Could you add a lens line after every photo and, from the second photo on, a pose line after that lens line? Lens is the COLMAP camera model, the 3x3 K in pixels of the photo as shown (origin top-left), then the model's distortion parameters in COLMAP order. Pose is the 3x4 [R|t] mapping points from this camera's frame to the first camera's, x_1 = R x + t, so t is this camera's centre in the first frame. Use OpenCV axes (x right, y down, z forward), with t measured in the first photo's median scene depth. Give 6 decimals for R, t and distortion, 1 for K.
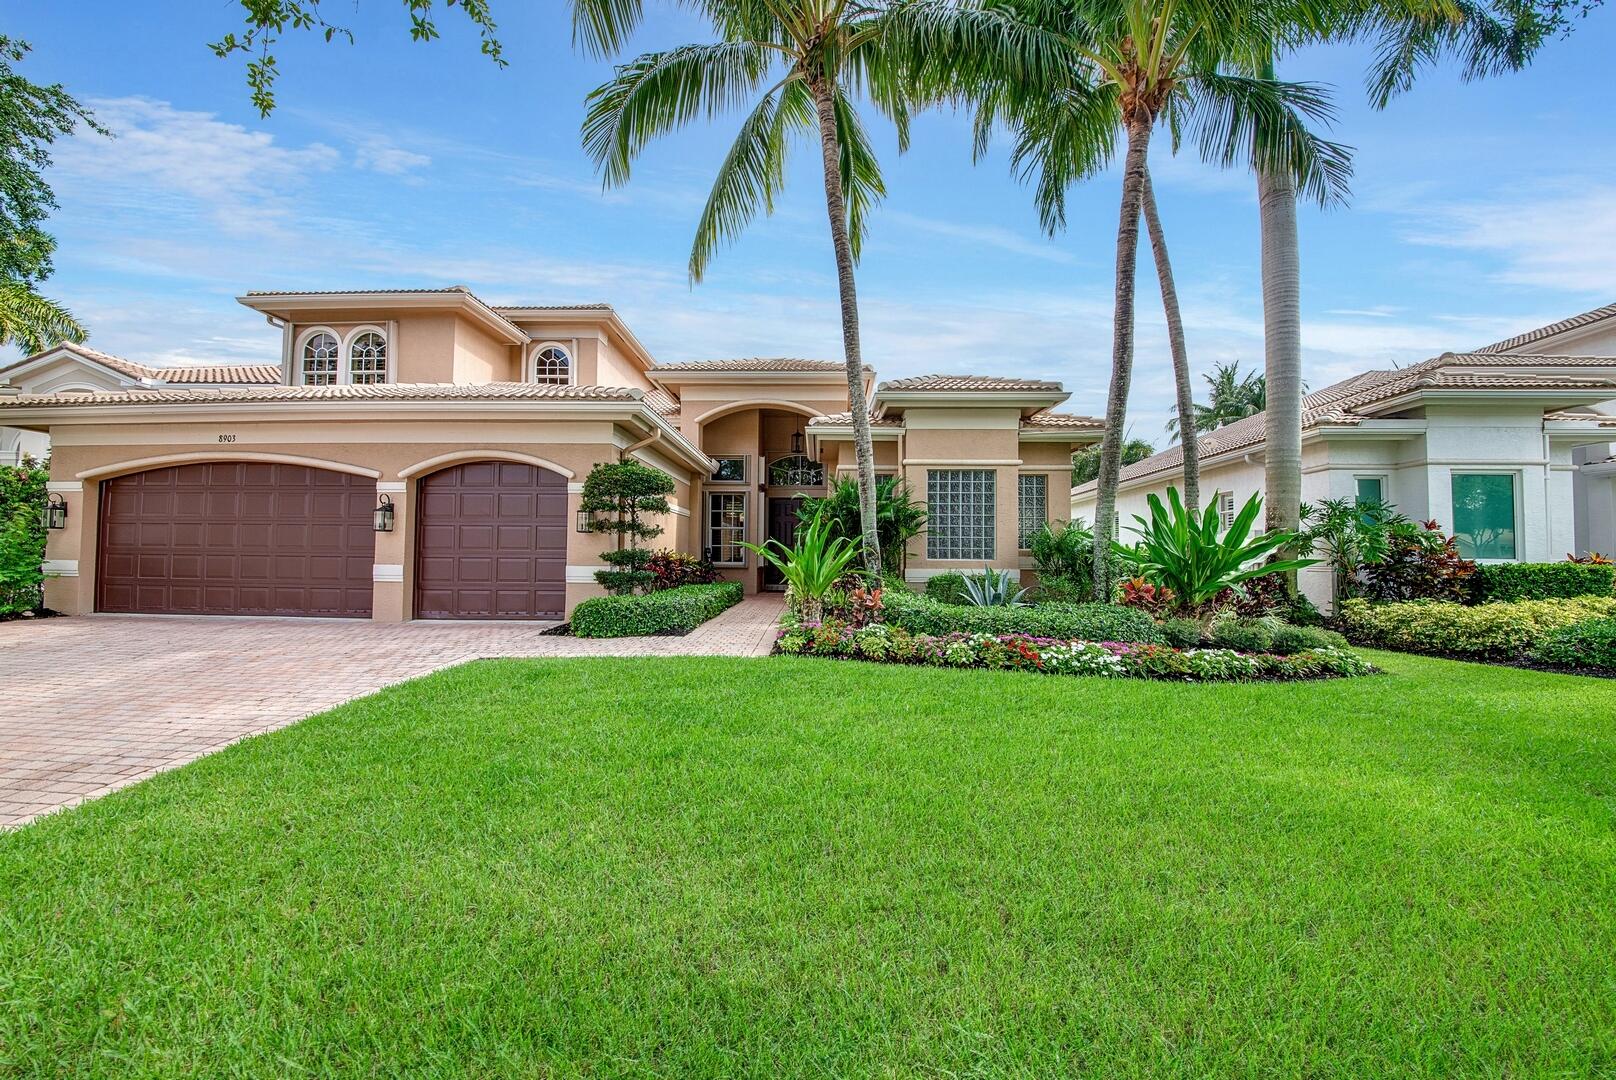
lens RADIAL K [[599.7, 0, 808.0], [0, 599.7, 540.0], [0, 0, 1]] dist [-0.019486, -0.000364]
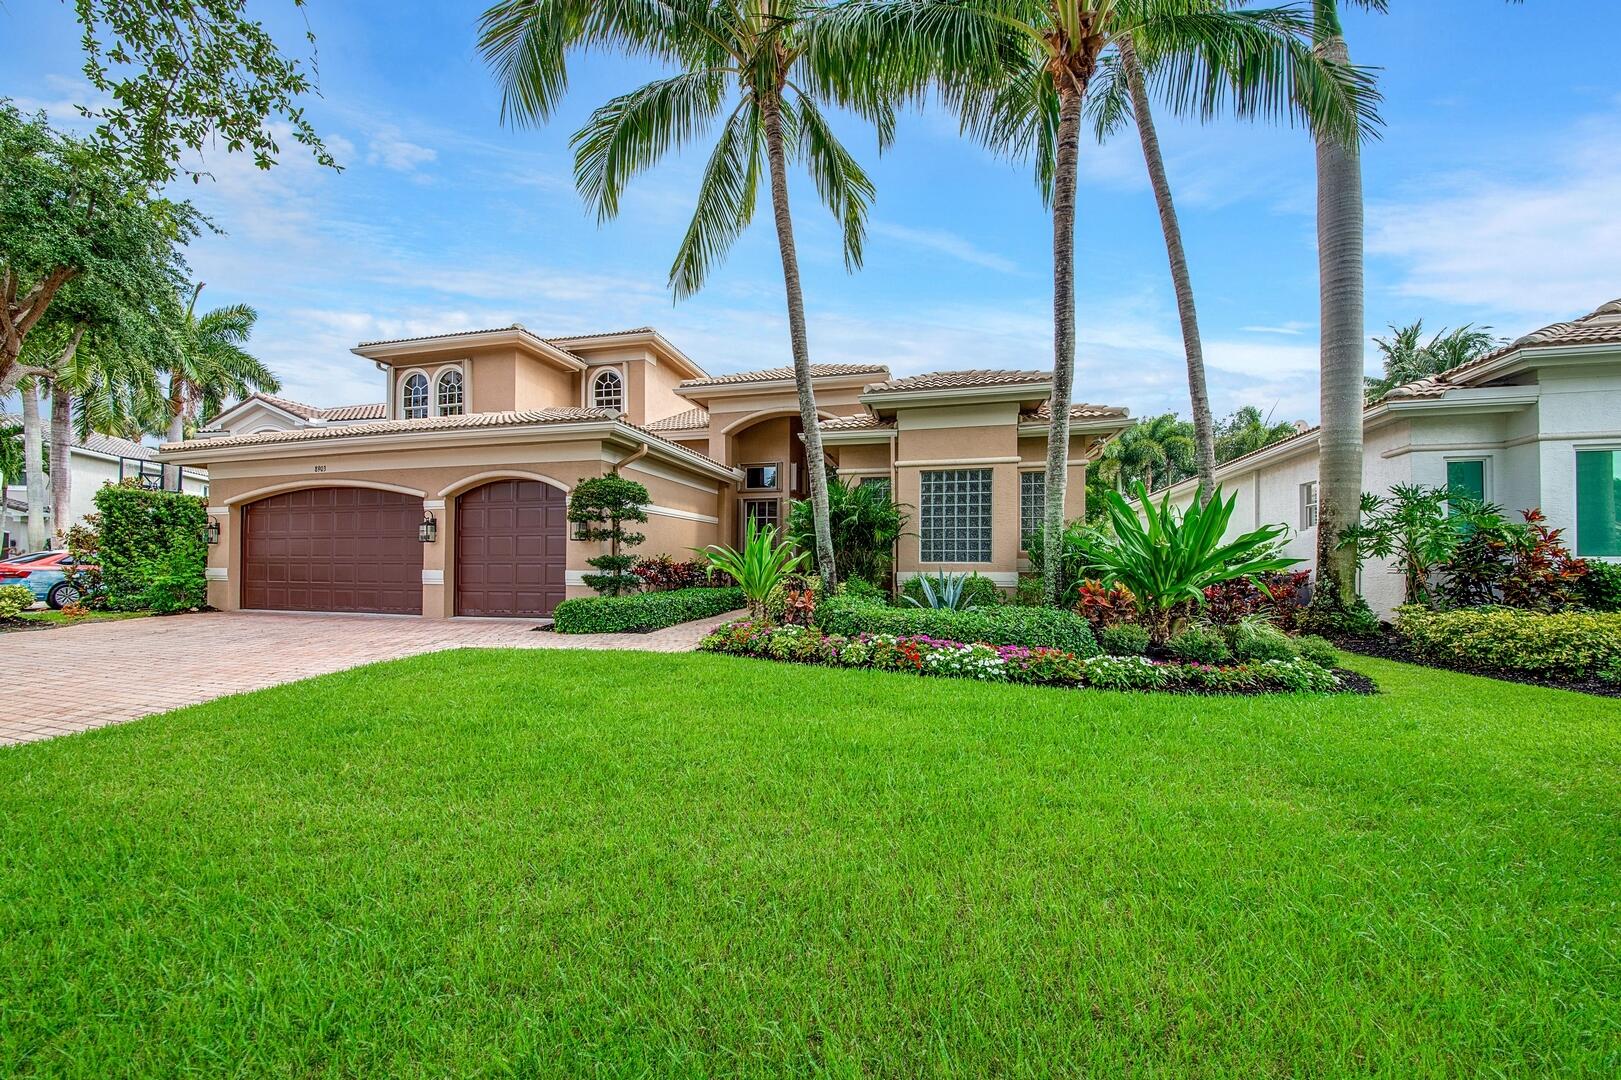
lens RADIAL K [[607.6, 0, 808.7], [0, 607.6, 553.8], [0, 0, 1]] dist [-0.011040, -0.003697]
pose [[0.976971, -0.010516, -0.213114, 0.263840], [0.013616, 0.999822, 0.013085, 0.003217], [0.212939, -0.015685, 0.976940, -0.017891]]
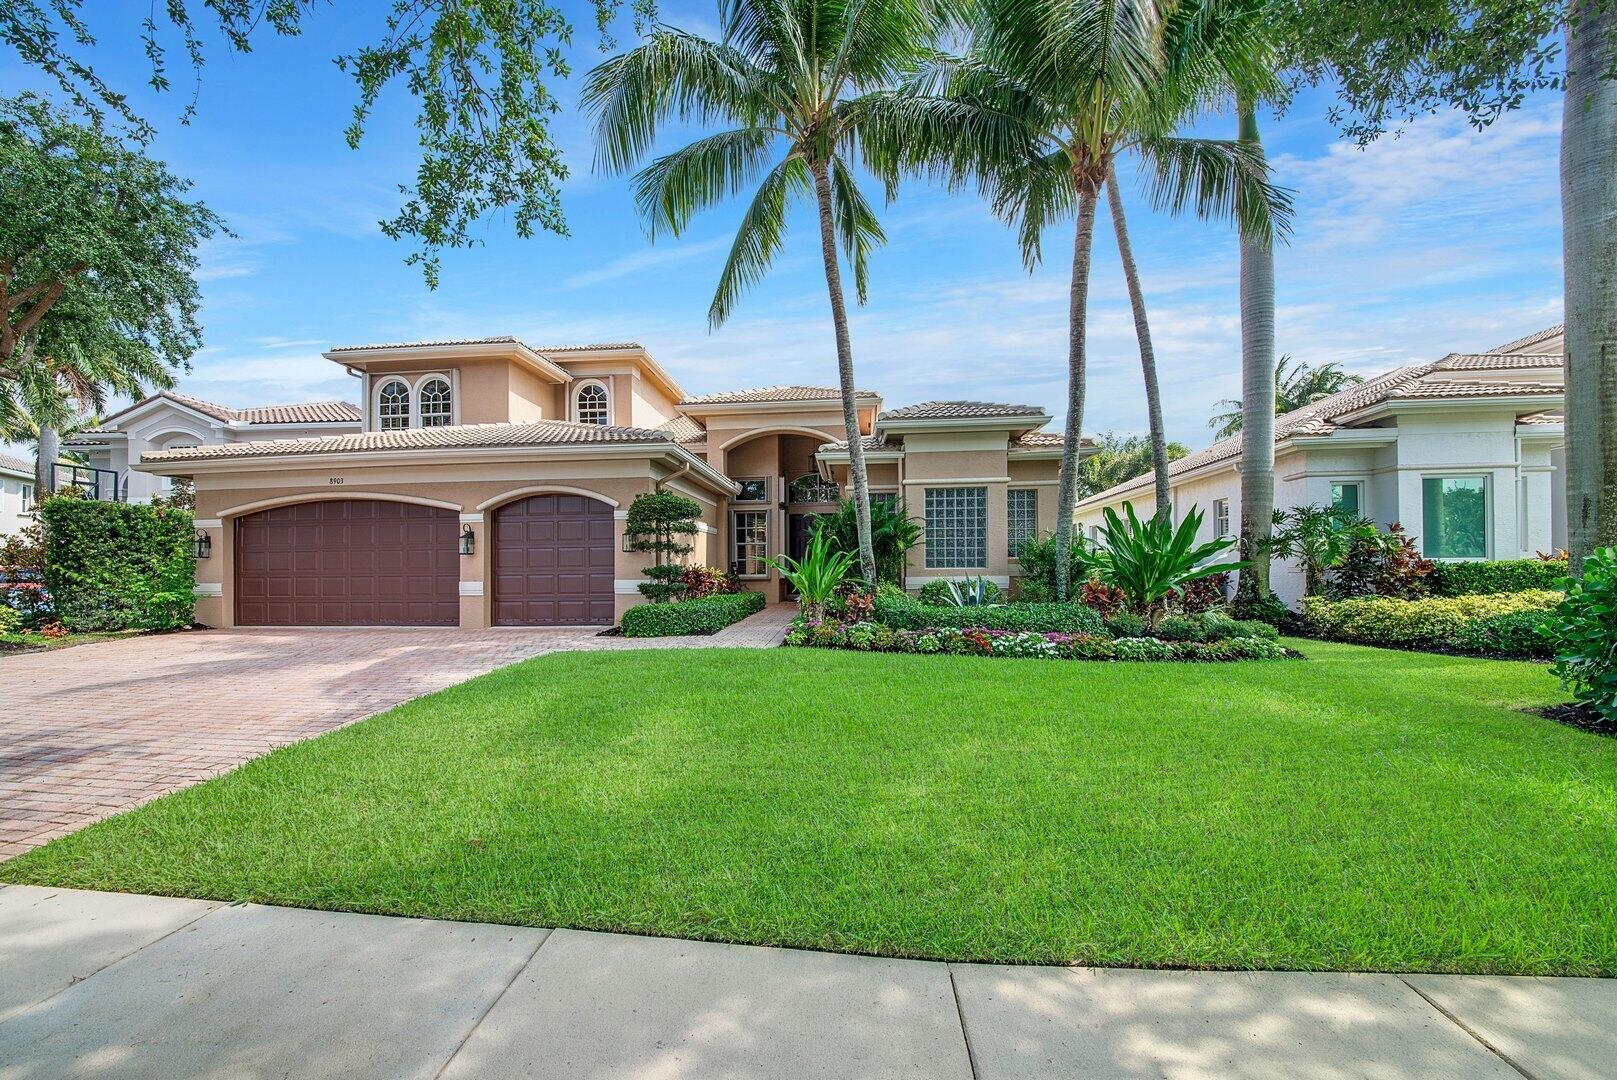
lens RADIAL K [[618.0, 0, 804.9], [0, 618.0, 564.8], [0, 0, 1]] dist [-0.012776, -0.000115]
pose [[0.997639, -0.020504, -0.065547, 0.055298], [0.021923, 0.999539, 0.020996, -0.004441], [0.065086, -0.022384, 0.997629, -0.196514]]
